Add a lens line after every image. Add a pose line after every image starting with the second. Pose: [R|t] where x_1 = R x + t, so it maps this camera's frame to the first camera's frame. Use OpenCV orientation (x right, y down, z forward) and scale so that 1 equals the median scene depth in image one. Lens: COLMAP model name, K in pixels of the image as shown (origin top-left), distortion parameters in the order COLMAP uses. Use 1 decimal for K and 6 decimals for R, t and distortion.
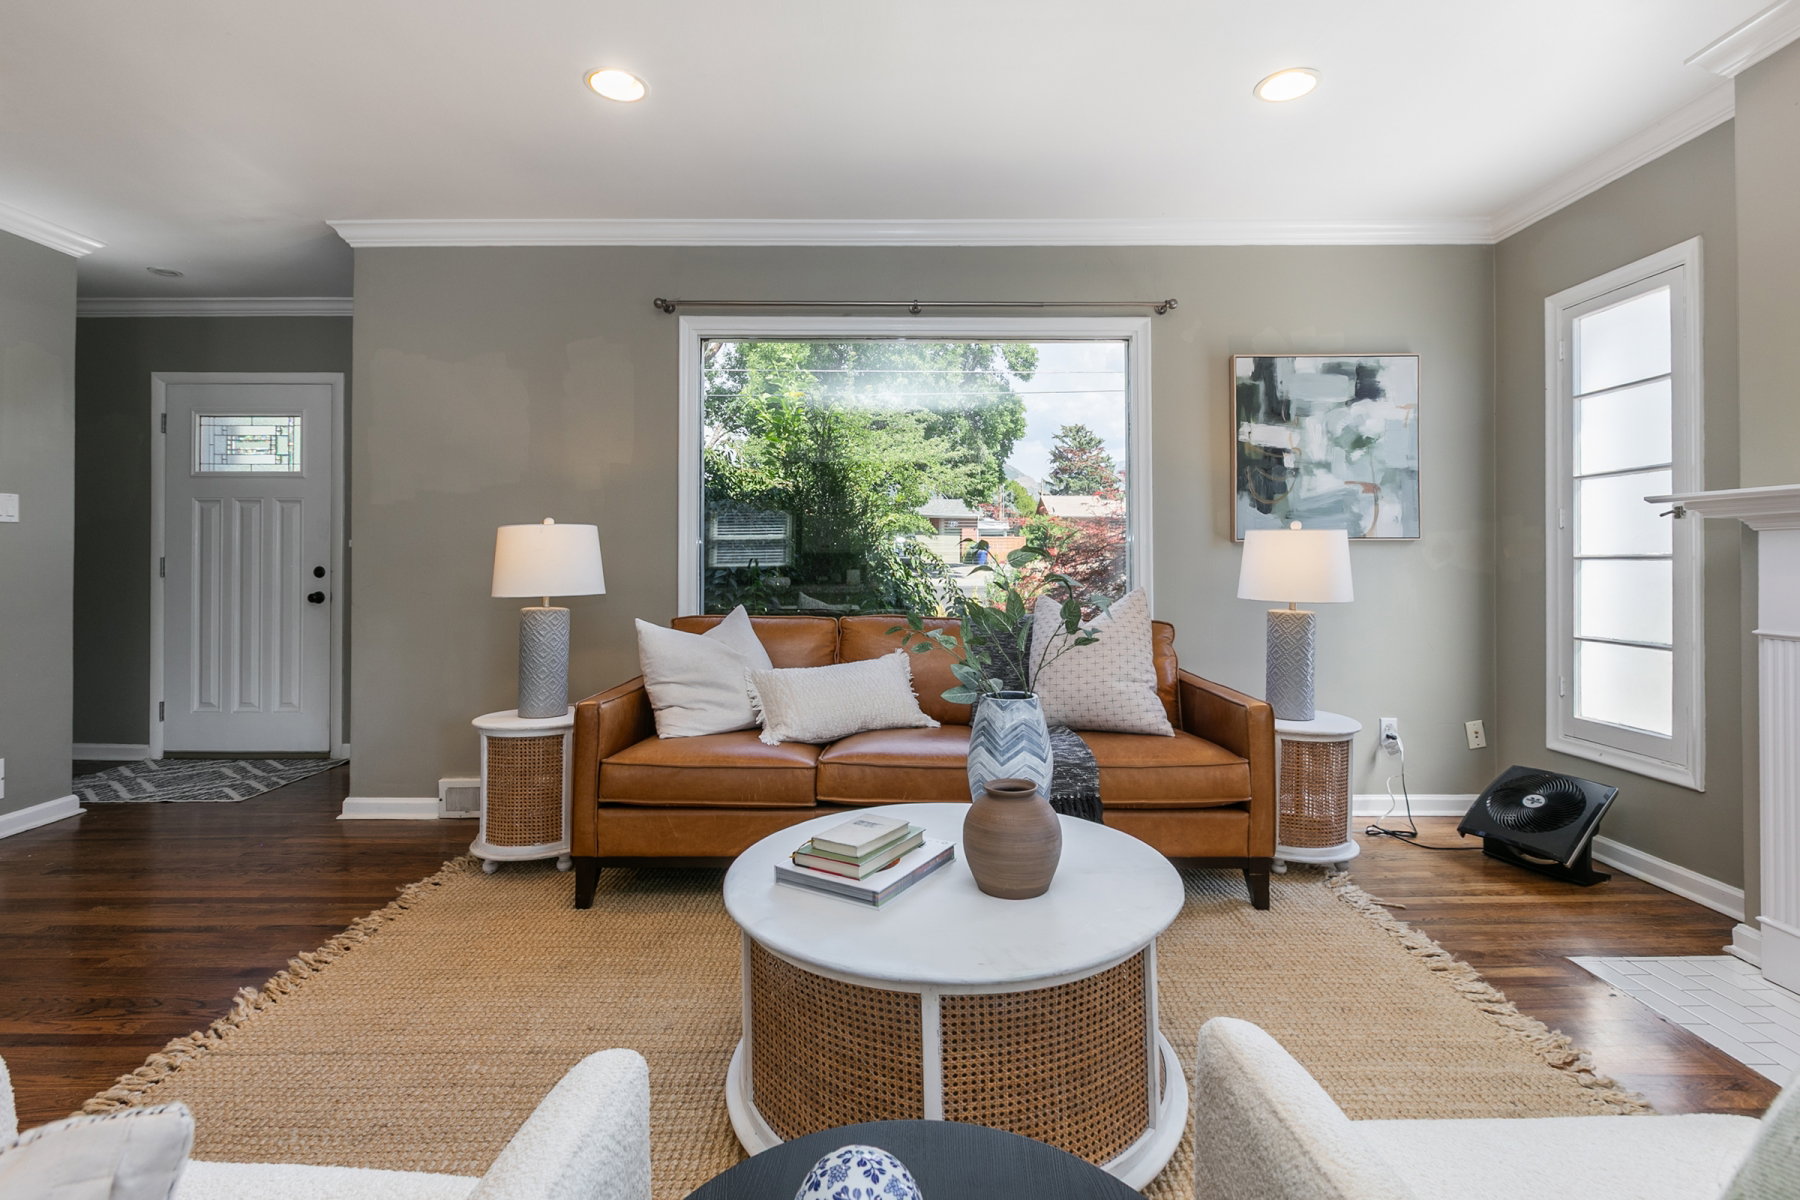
lens RADIAL K [[854.5, 0, 924.9], [0, 854.5, 564.1], [0, 0, 1]] dist [0.004788, -0.000103]
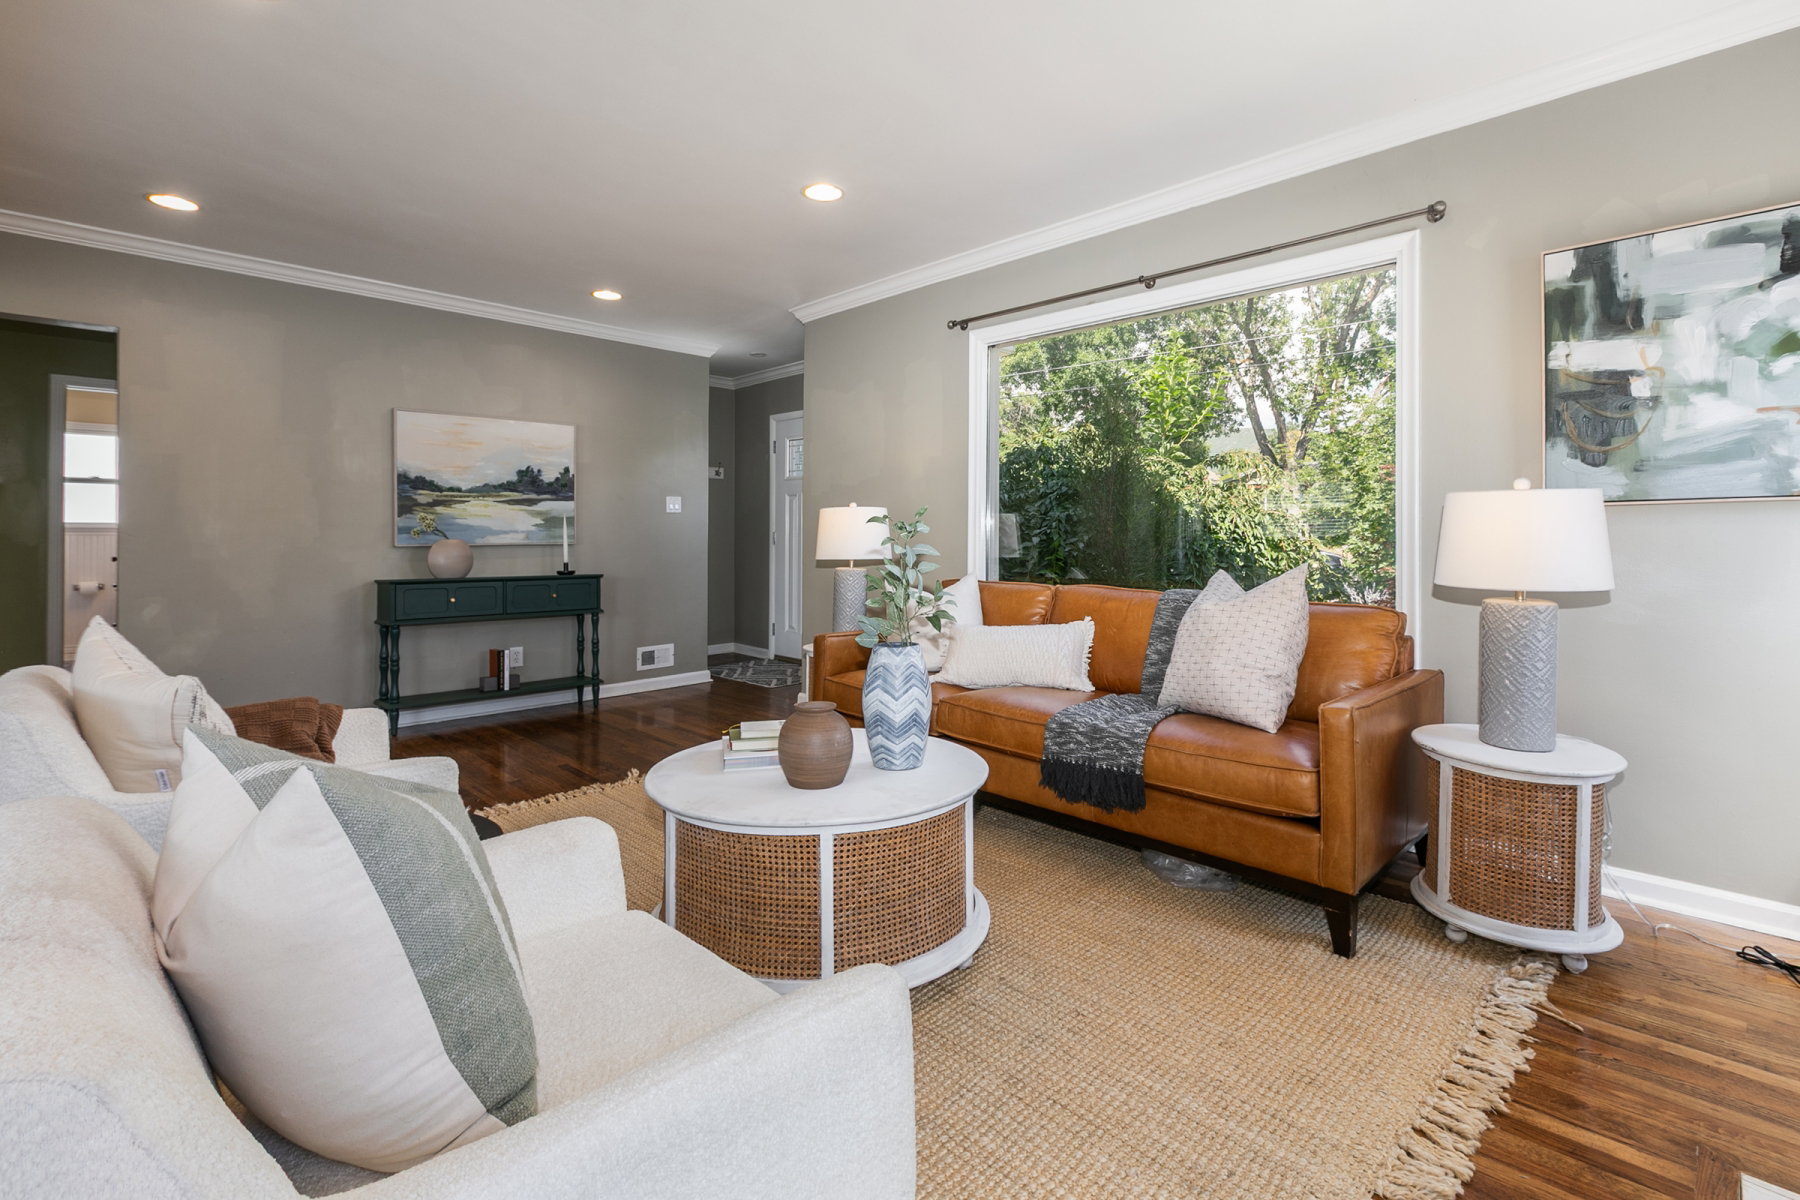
lens RADIAL K [[854.5, 0, 879.5], [0, 854.5, 537.6], [0, 0, 1]] dist [0.004788, -0.000103]
pose [[0.684281, 0.001732, -0.729217, 0.510317], [-0.001760, 0.999998, 0.000723, 0.000928], [0.729217, 0.000789, 0.684282, 0.080763]]
